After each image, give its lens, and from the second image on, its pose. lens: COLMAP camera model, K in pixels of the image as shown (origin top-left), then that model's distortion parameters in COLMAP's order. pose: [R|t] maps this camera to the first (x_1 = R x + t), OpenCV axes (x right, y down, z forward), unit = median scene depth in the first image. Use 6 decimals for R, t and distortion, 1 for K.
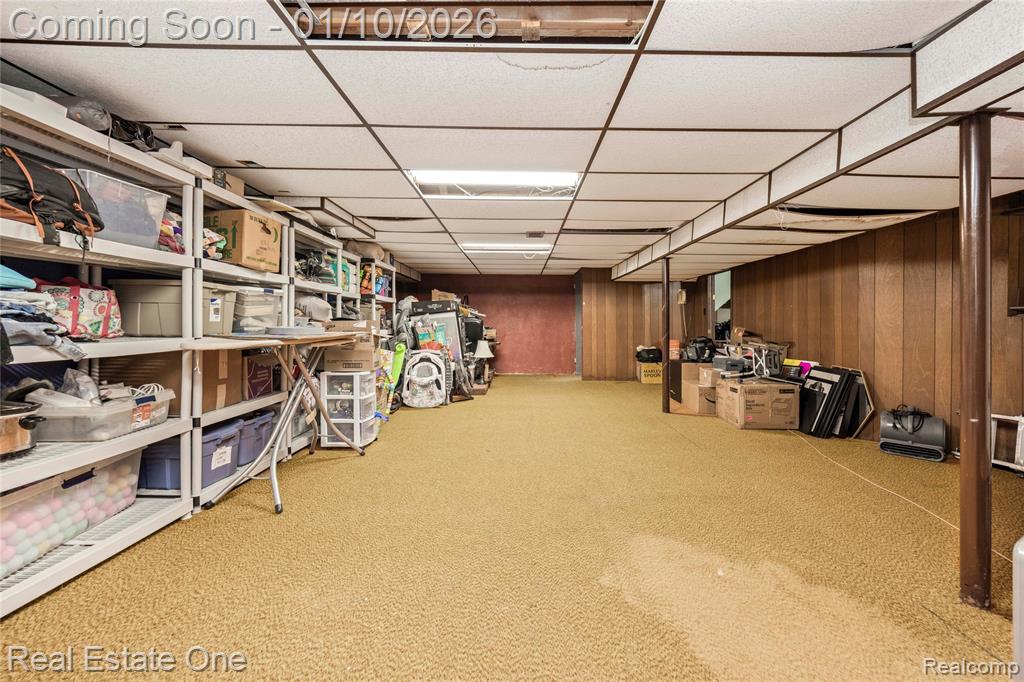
lens RADIAL K [[403.9, 0, 517.8], [0, 403.9, 328.3], [0, 0, 1]] dist [-0.000417, -0.000006]
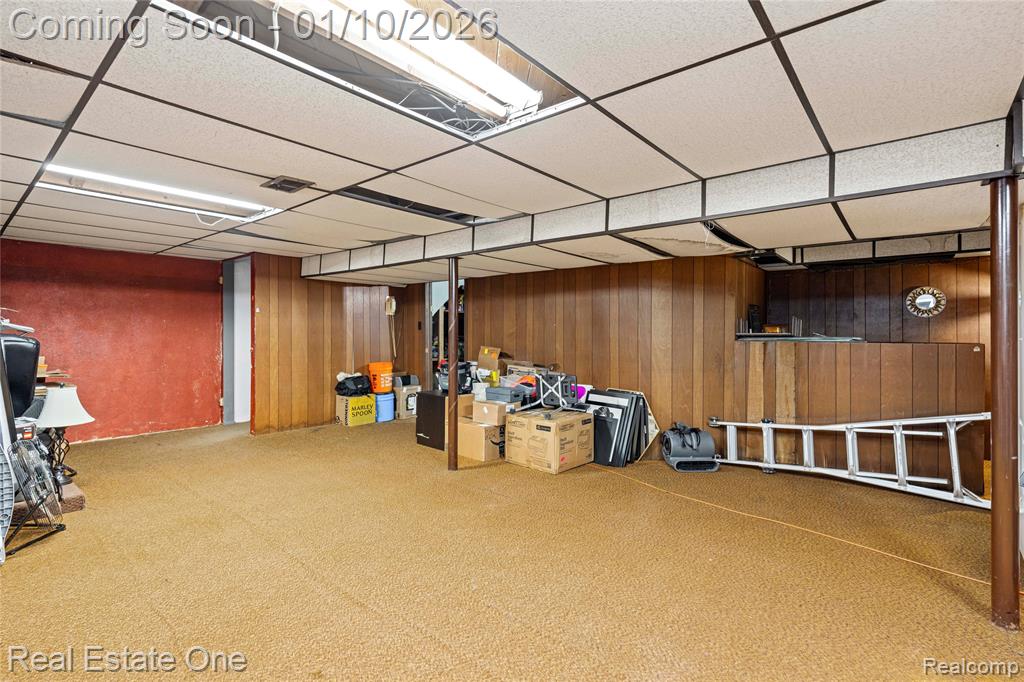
lens RADIAL K [[483.8, 0, 493.9], [0, 483.8, 331.0], [0, 0, 1]] dist [0.009809, -0.000039]
pose [[0.660536, -0.001556, 0.750793, -0.245326], [0.007690, 0.999959, -0.004693, -0.037277], [-0.750755, 0.008874, 0.660521, 0.377584]]
